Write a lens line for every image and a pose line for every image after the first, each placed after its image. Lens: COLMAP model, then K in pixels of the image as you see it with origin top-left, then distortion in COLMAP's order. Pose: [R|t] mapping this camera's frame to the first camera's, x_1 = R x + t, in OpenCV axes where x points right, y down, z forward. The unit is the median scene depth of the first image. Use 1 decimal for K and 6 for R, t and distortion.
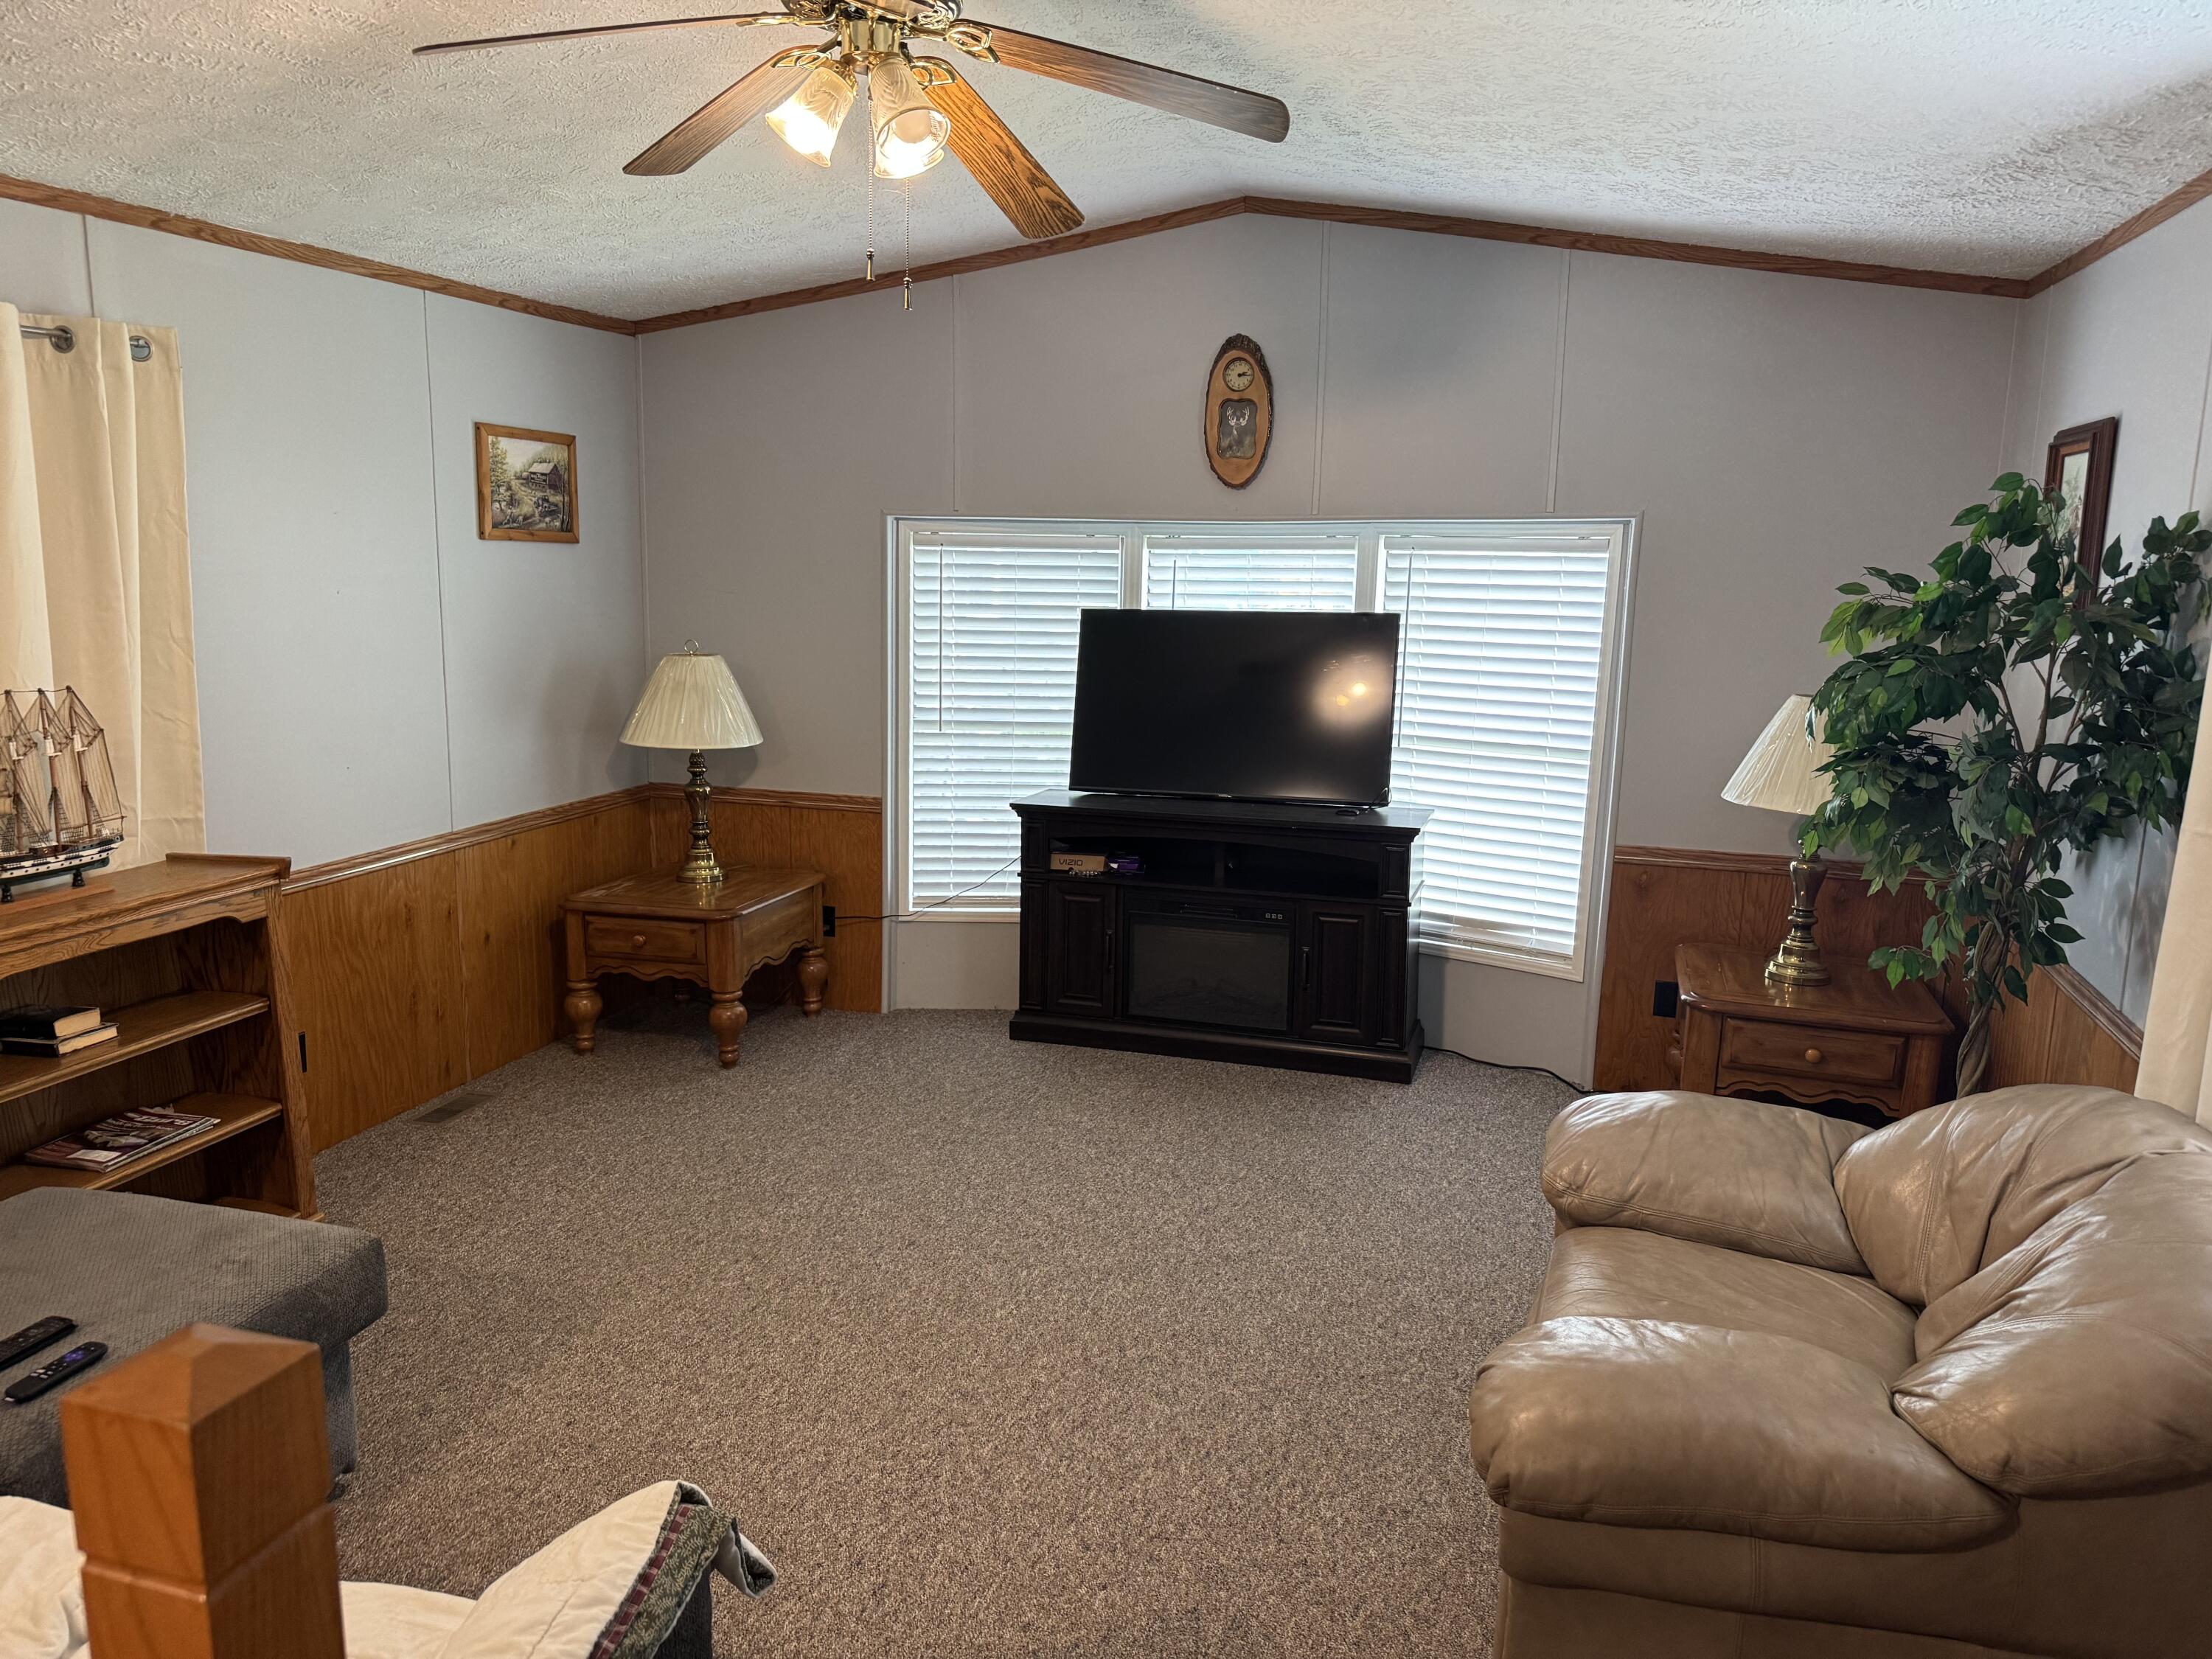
lens RADIAL K [[1517.8, 0, 1125.2], [0, 1517.8, 818.6], [0, 0, 1]] dist [0.076599, -0.111726]
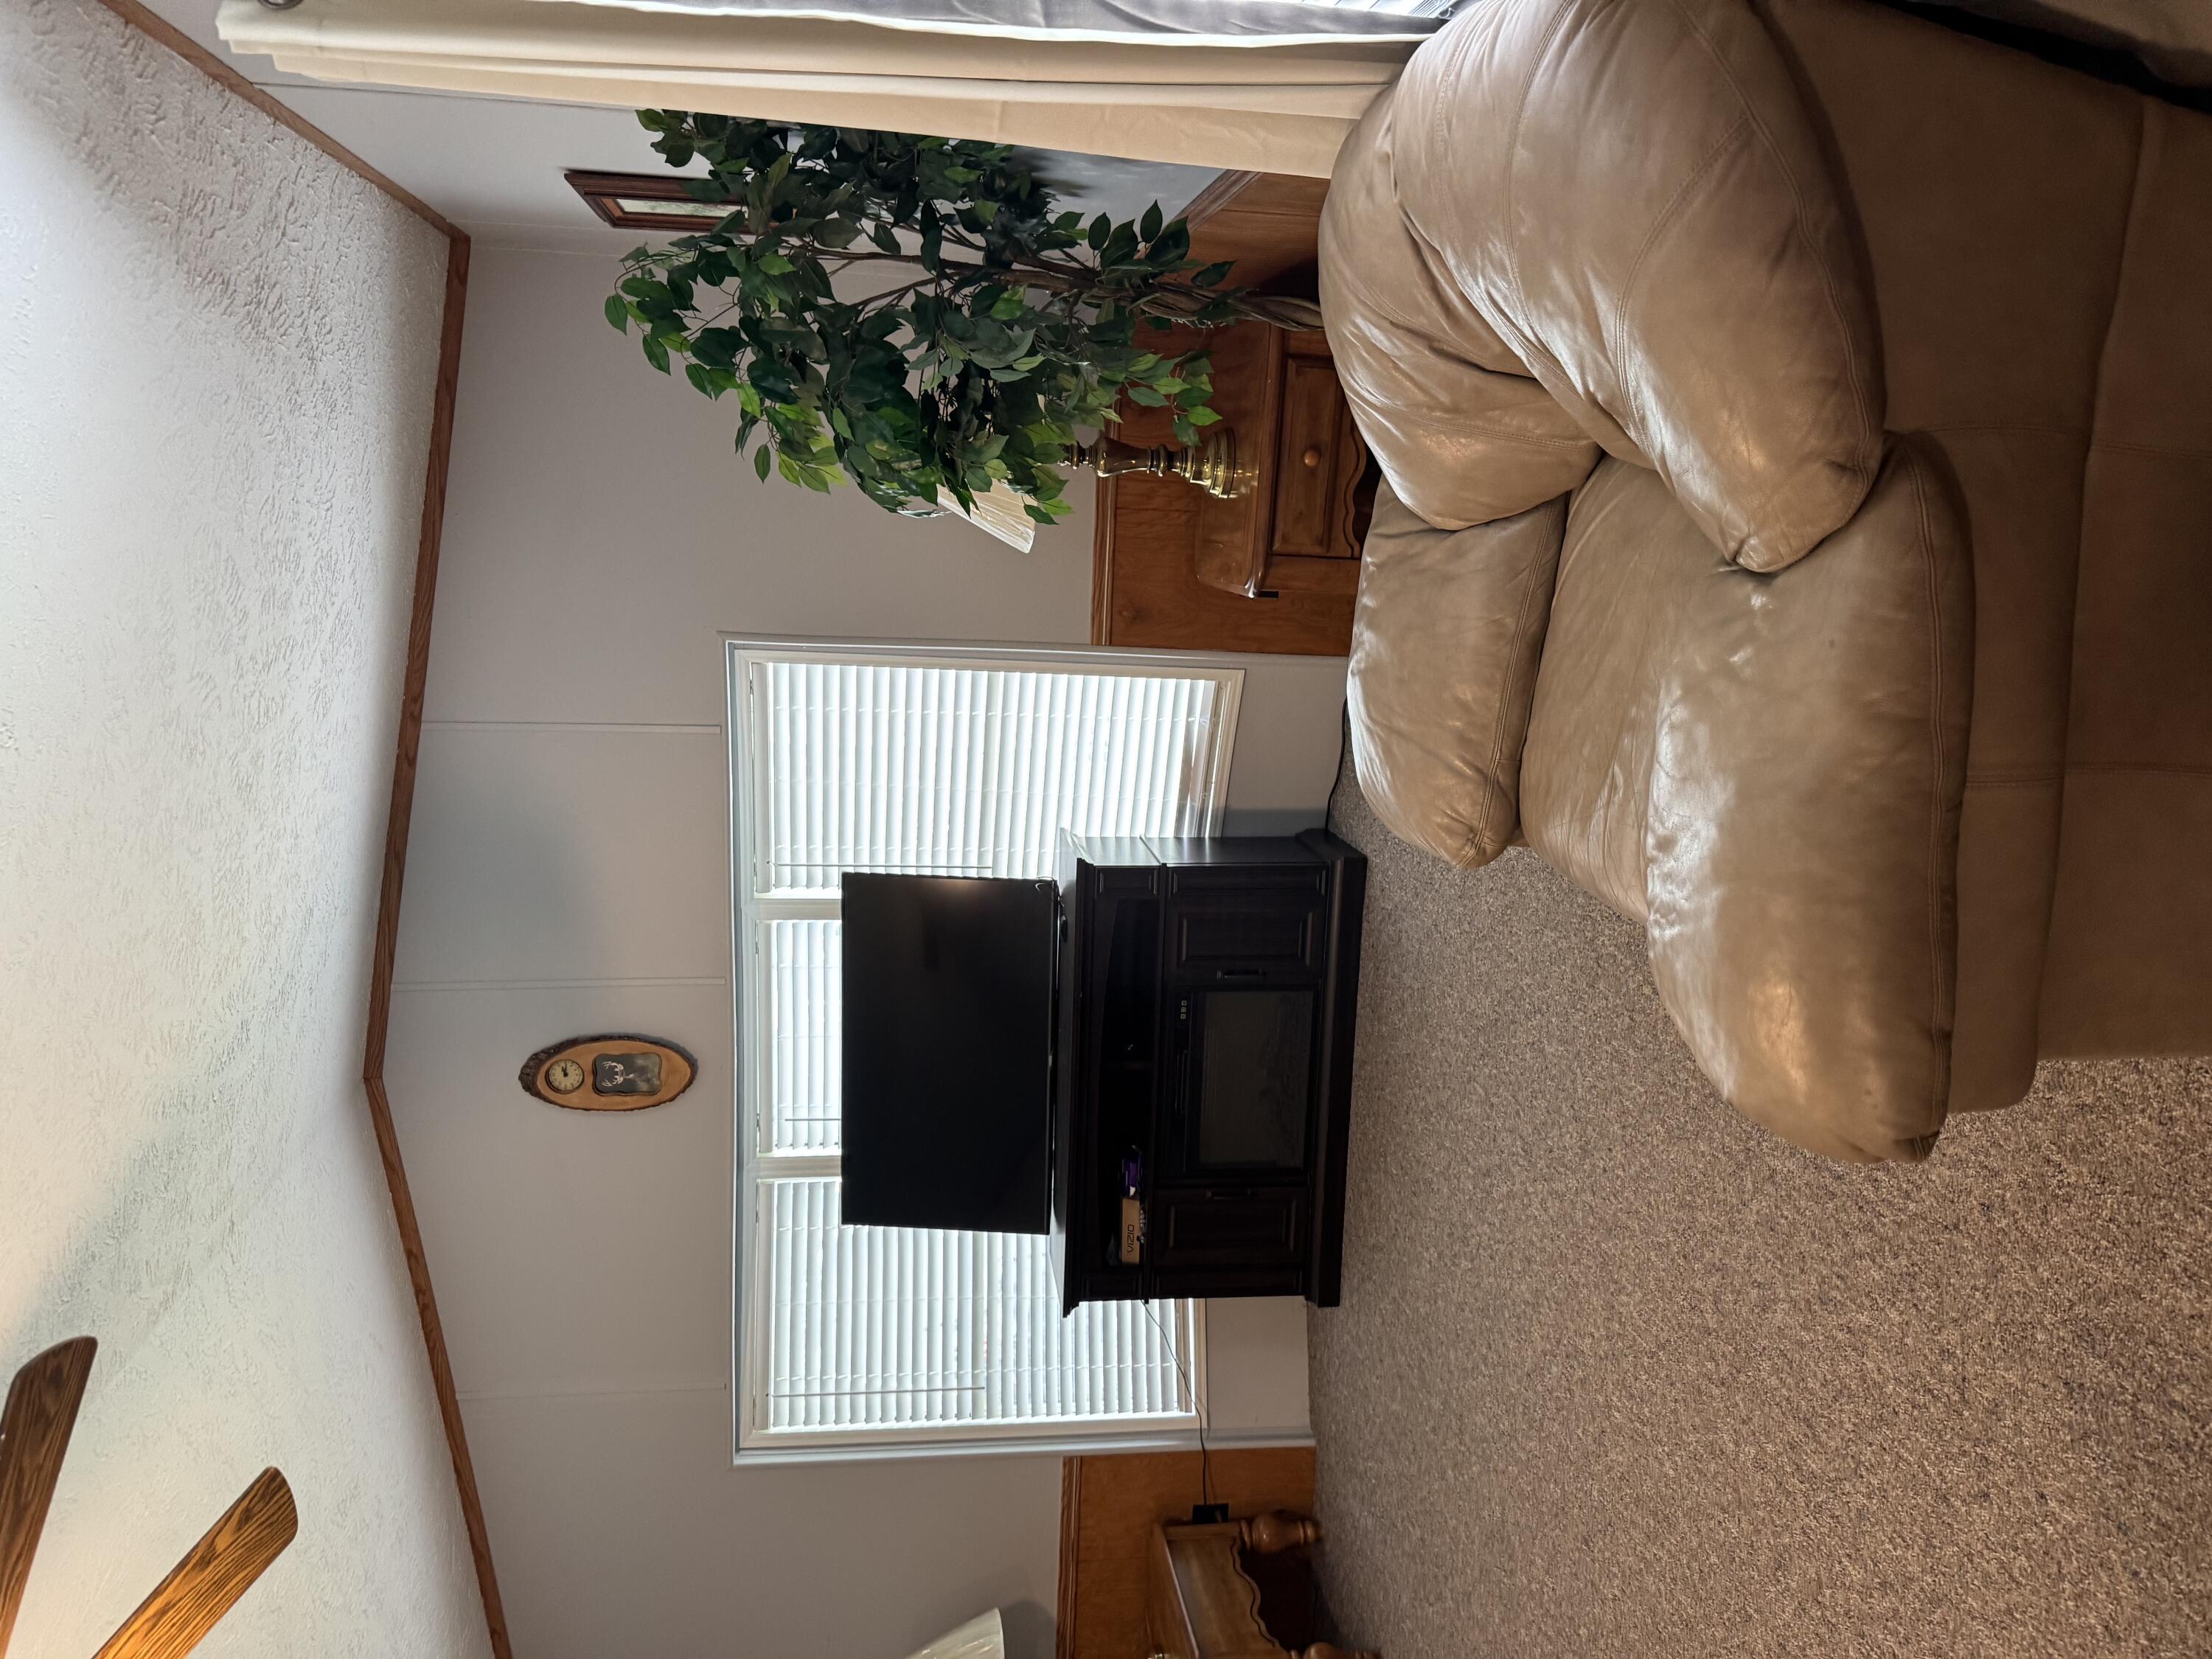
lens RADIAL K [[1520.1, 0, 1105.0], [0, 1520.1, 829.2], [0, 0, 1]] dist [0.107540, -0.158932]
pose [[-0.024269, -0.996020, 0.085766, 0.143712], [0.999592, -0.025468, -0.012911, 0.036760], [0.015044, 0.085418, 0.996232, 0.123246]]
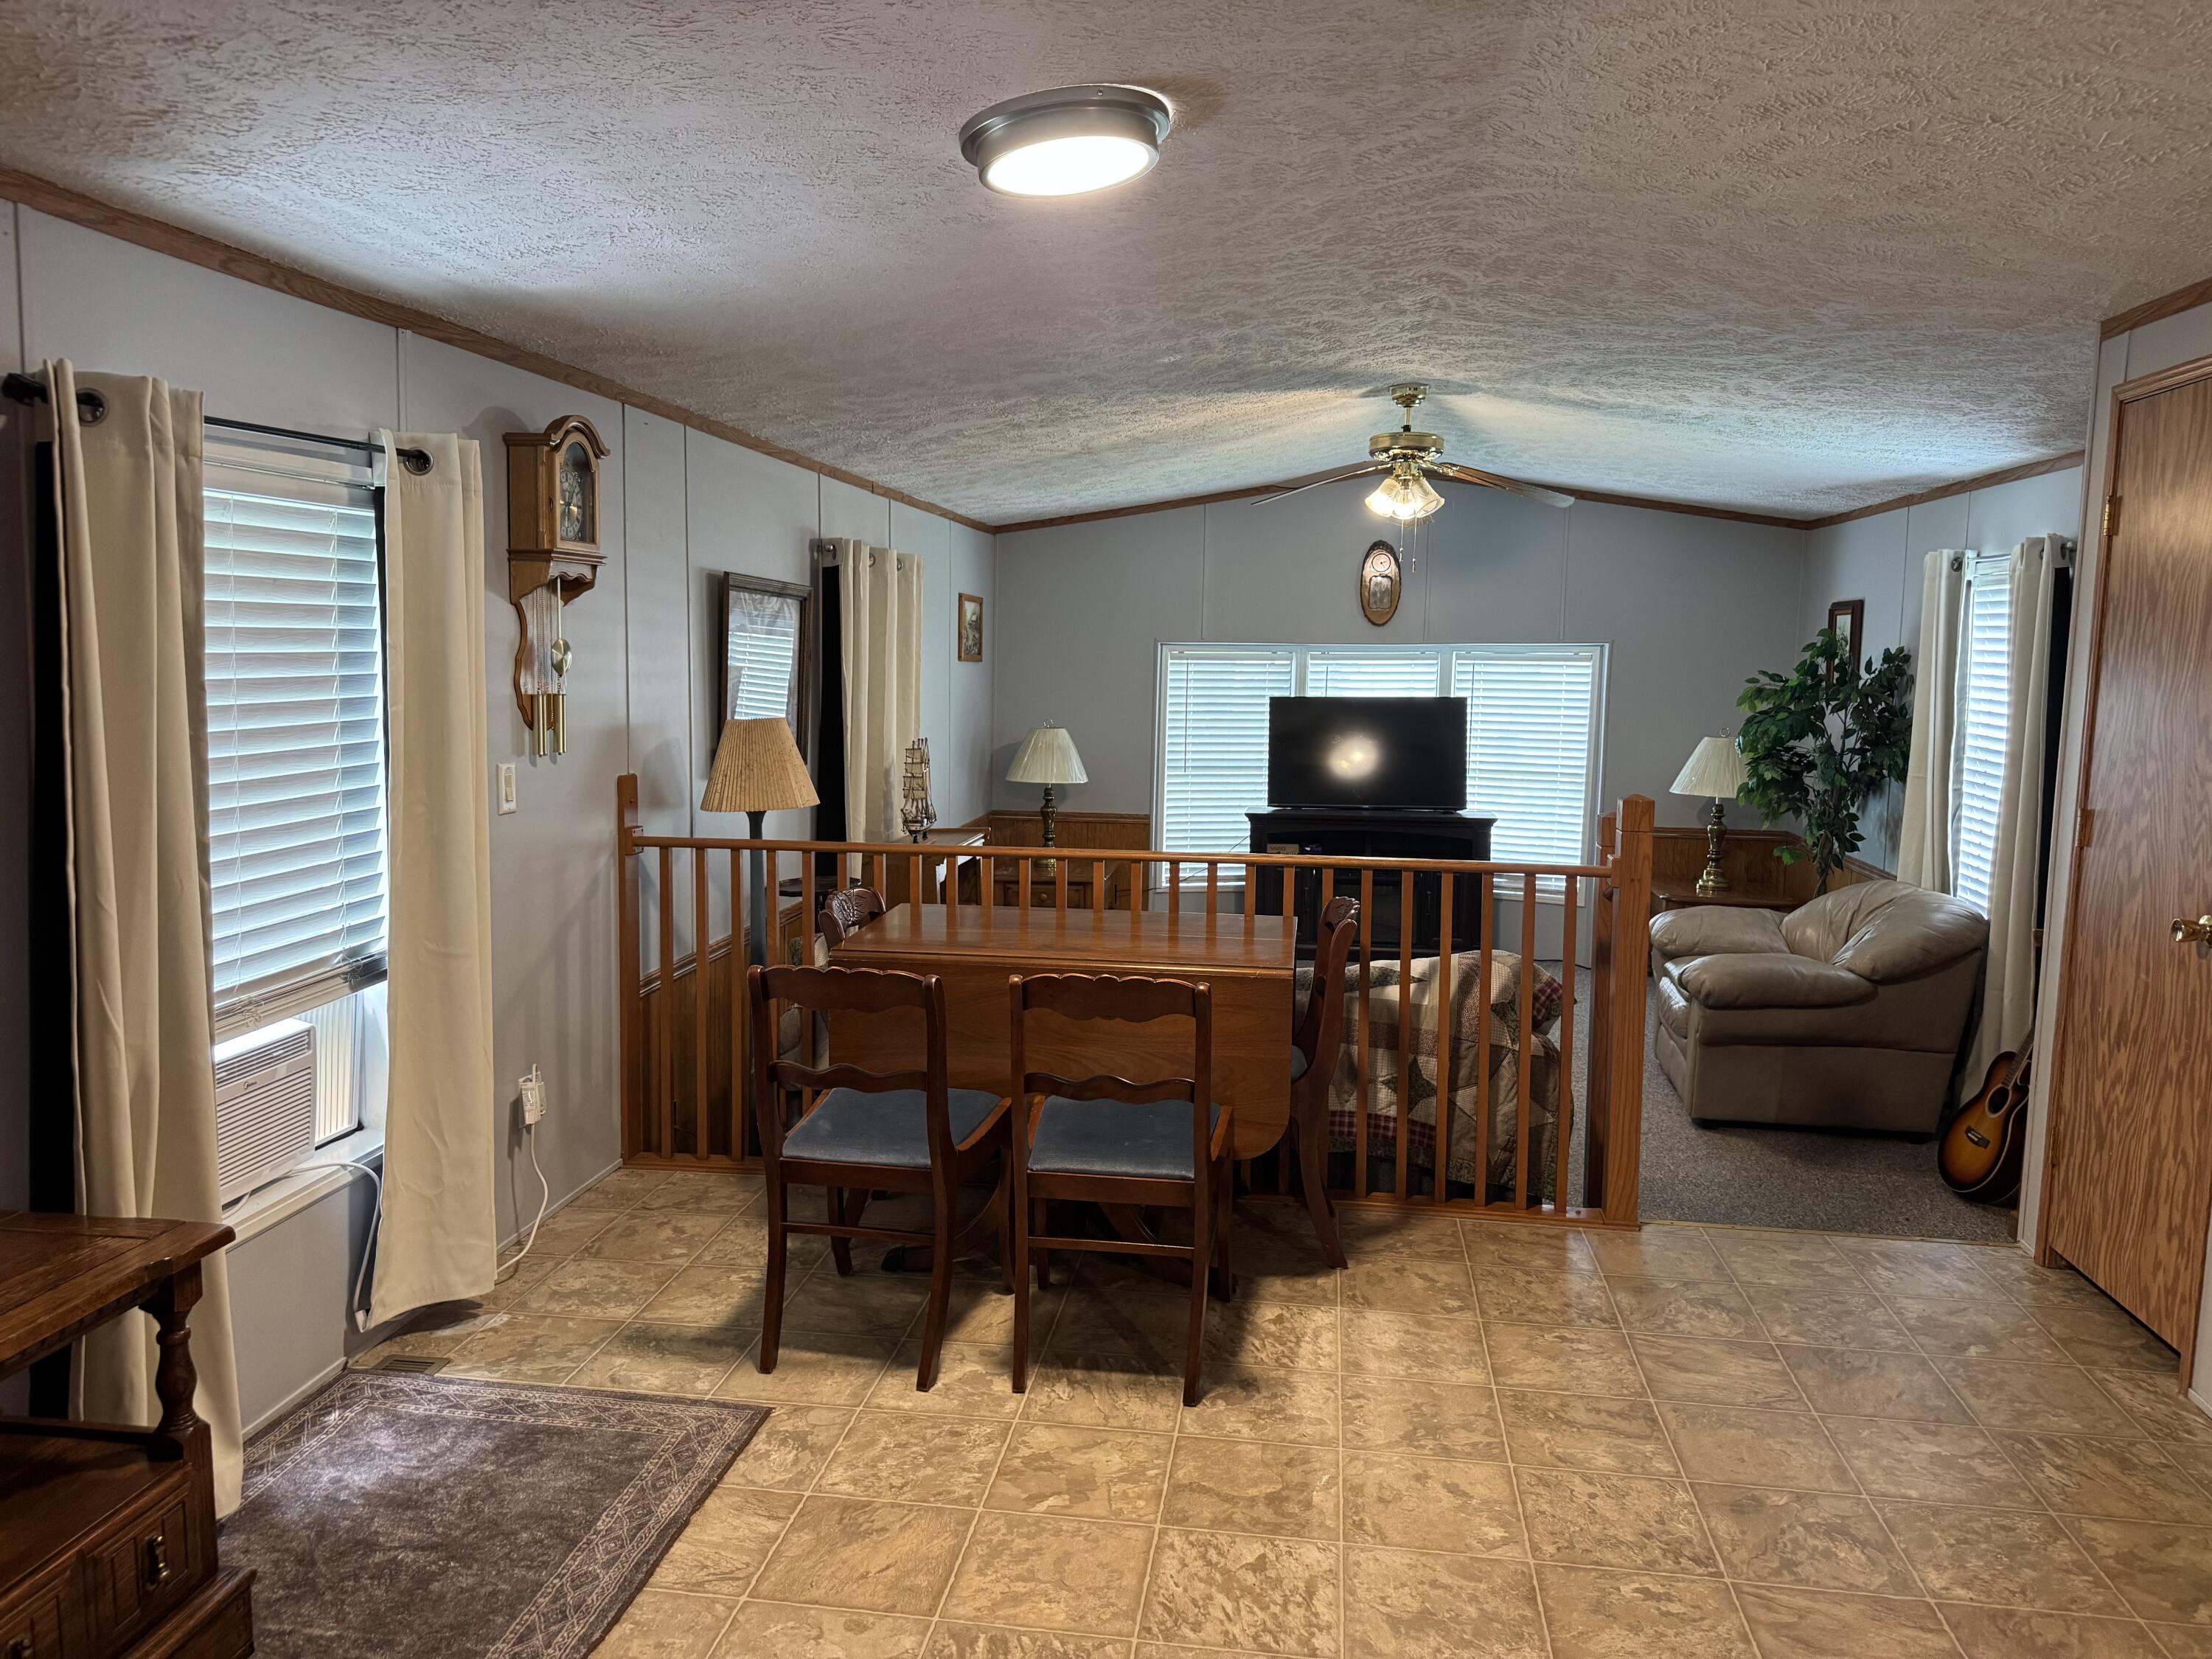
lens RADIAL K [[1549.5, 0, 1093.4], [0, 1549.5, 825.0], [0, 0, 1]] dist [0.140012, -0.244082]
pose [[0.988655, -0.021354, 0.148680, -0.565430], [0.030254, 0.997866, -0.057861, 0.110598], [-0.147127, 0.061703, 0.987191, -0.751632]]
